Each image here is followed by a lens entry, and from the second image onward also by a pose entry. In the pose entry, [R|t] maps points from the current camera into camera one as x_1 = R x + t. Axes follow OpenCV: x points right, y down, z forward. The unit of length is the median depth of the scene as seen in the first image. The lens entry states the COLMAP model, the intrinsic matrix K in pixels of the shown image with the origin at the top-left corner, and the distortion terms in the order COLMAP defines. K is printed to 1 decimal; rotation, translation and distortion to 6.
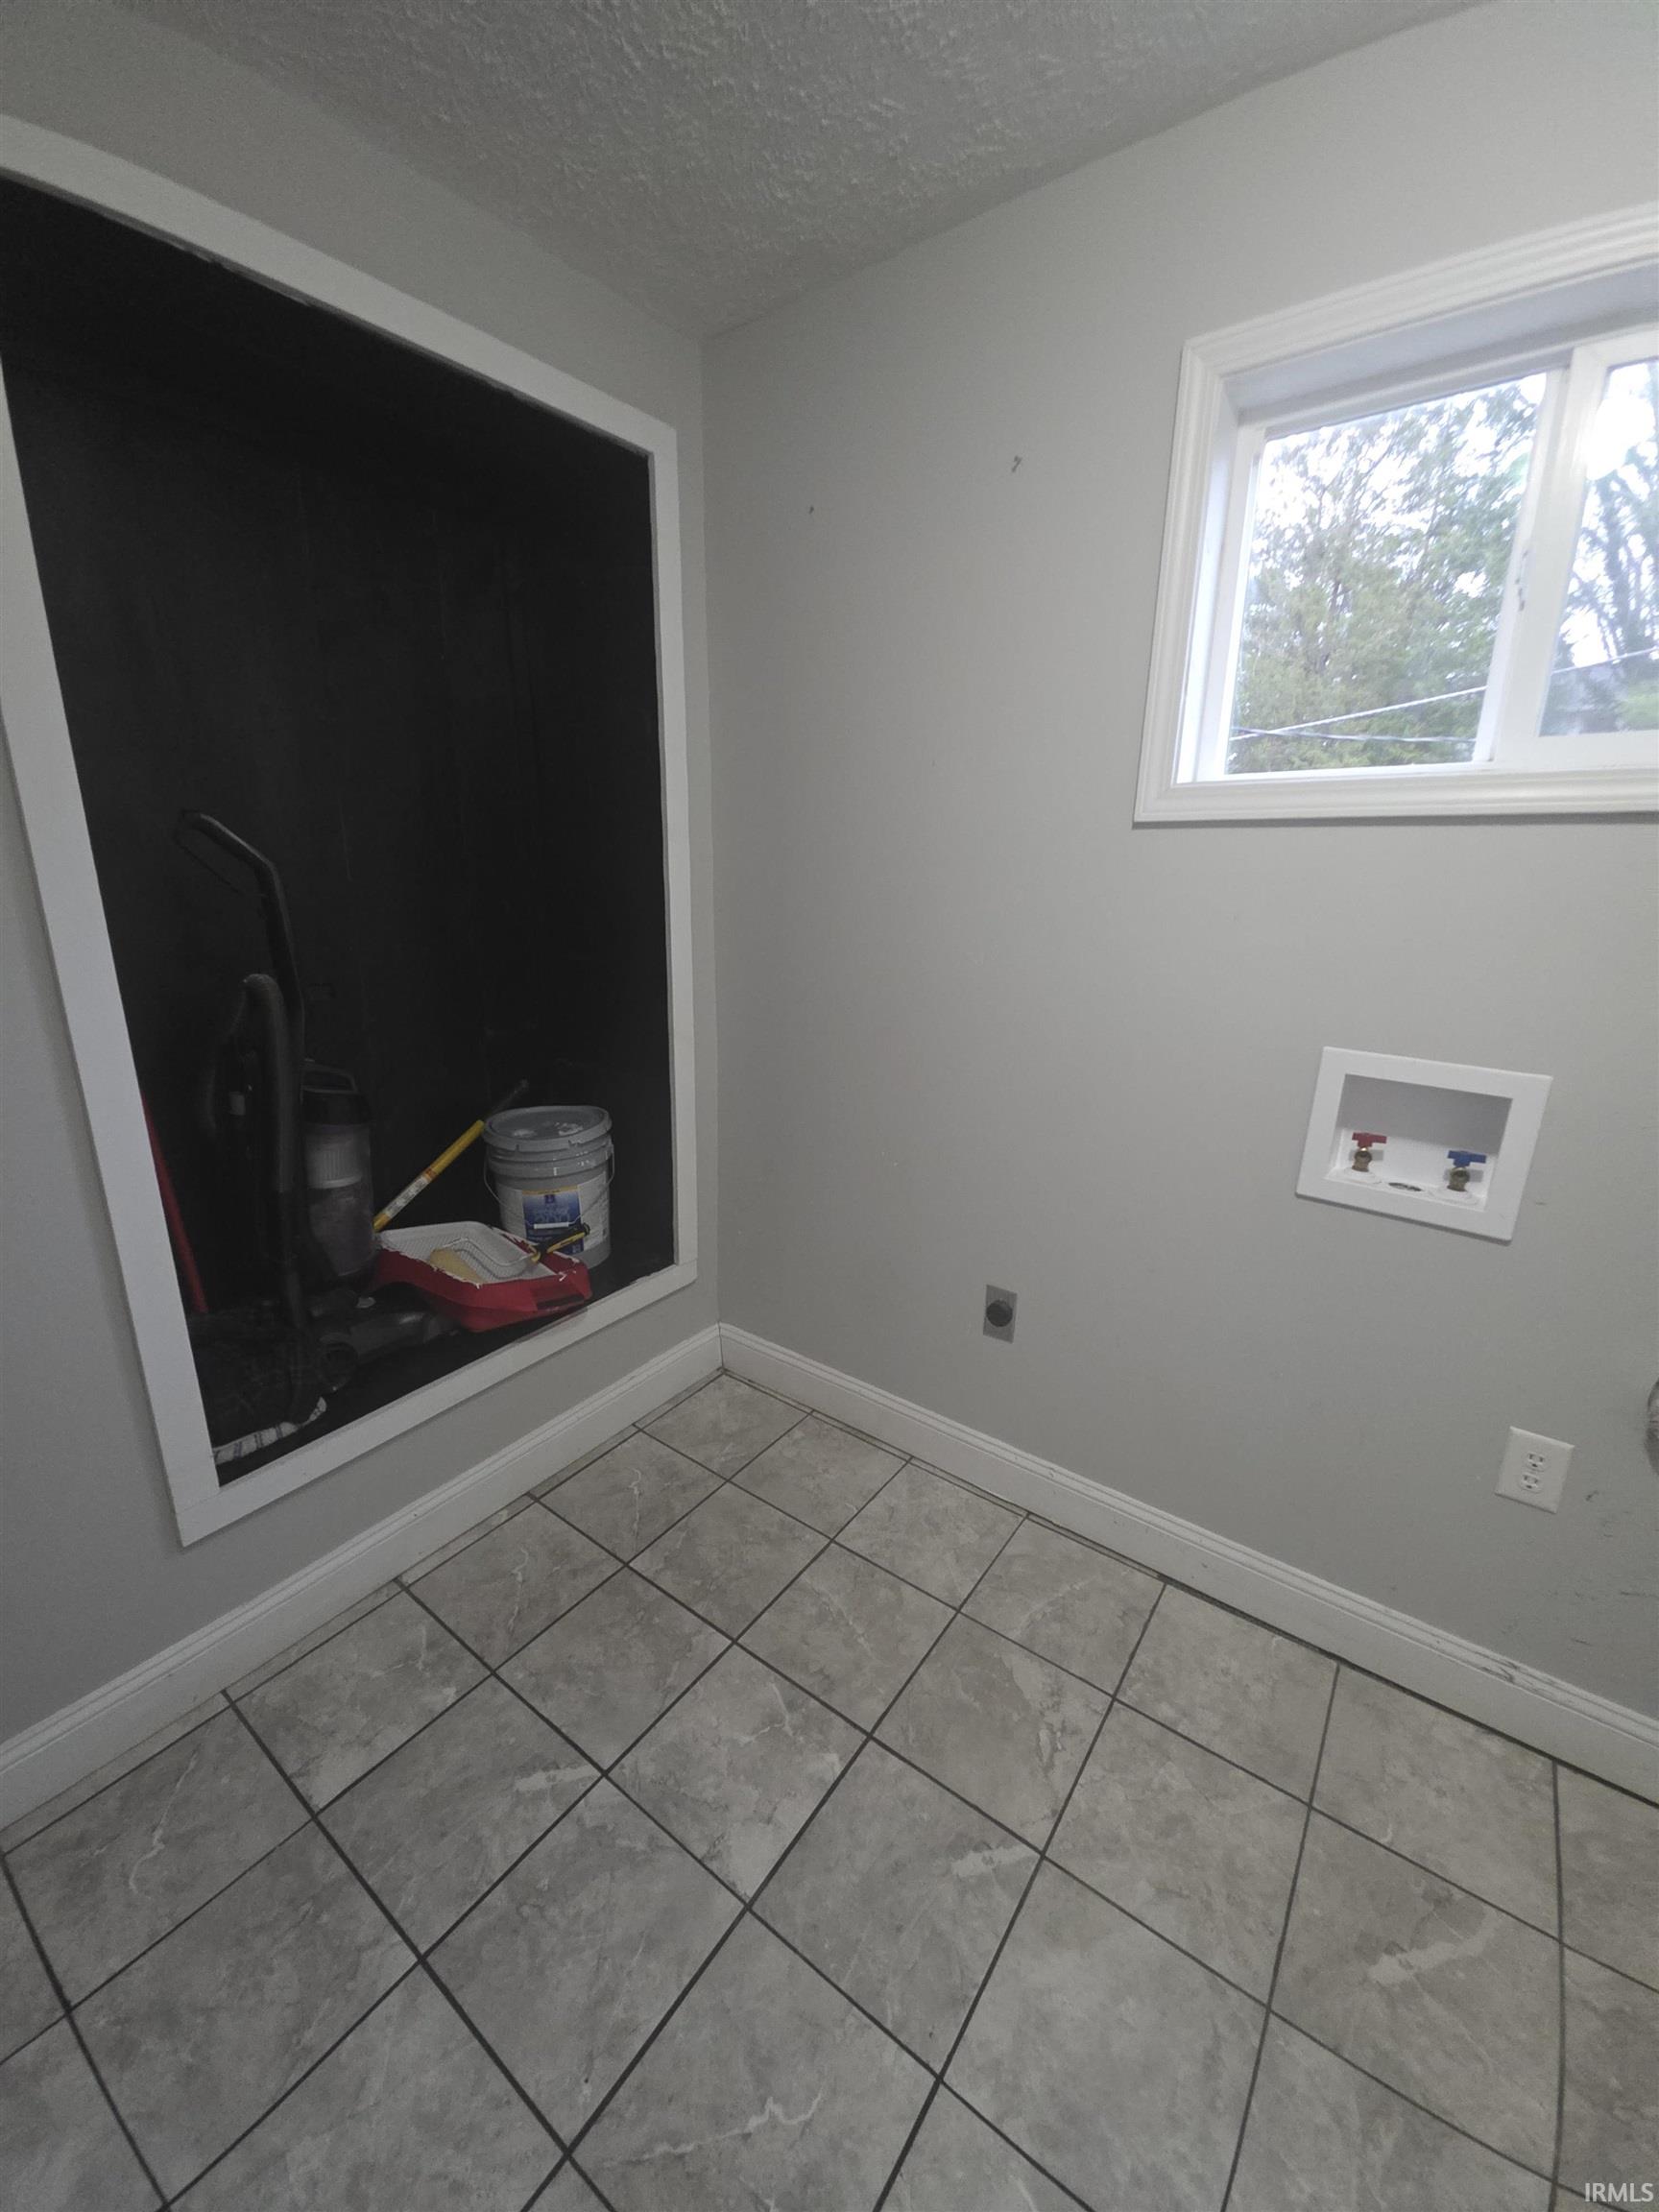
lens RADIAL K [[878.0, 0, 830.2], [0, 878.0, 1103.1], [0, 0, 1]] dist [0.006829, -0.004701]
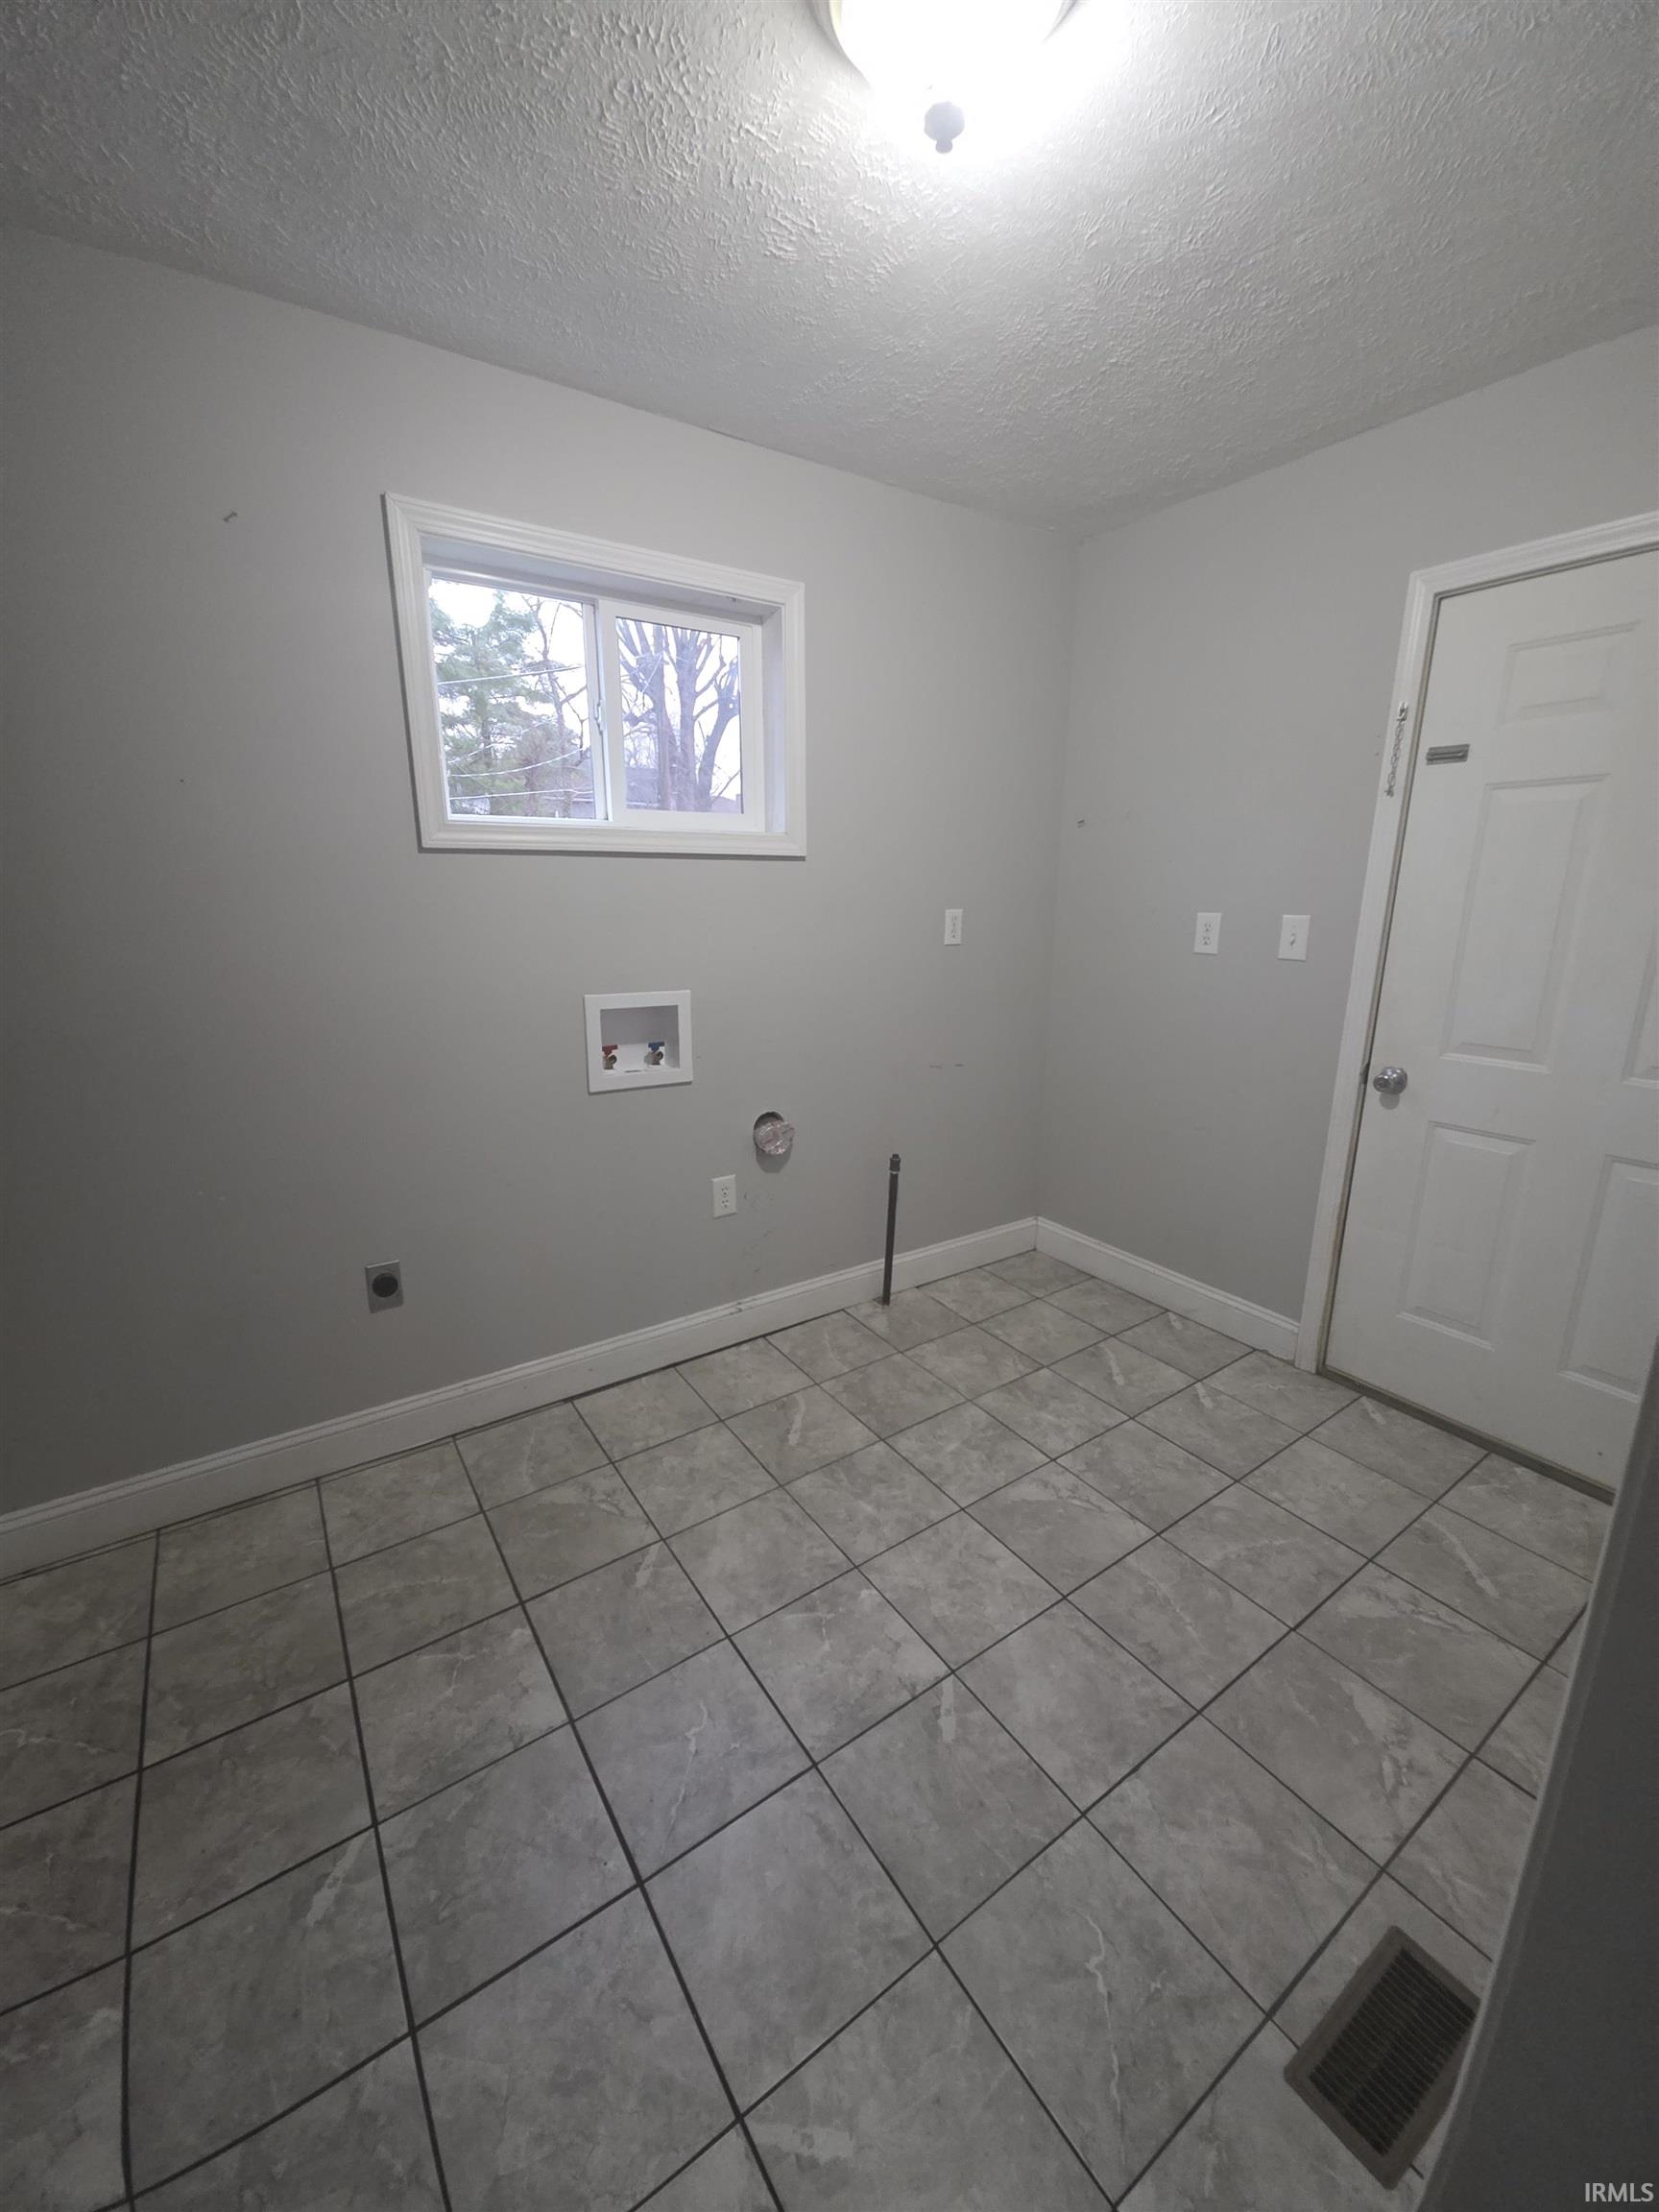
lens RADIAL K [[878.0, 0, 839.0], [0, 878.0, 1104.6], [0, 0, 1]] dist [0.006829, -0.004701]
pose [[0.325967, -0.250415, 0.911613, -0.761414], [0.249927, 0.952800, 0.172362, -0.034916], [-0.911747, 0.171652, 0.373167, 0.032983]]
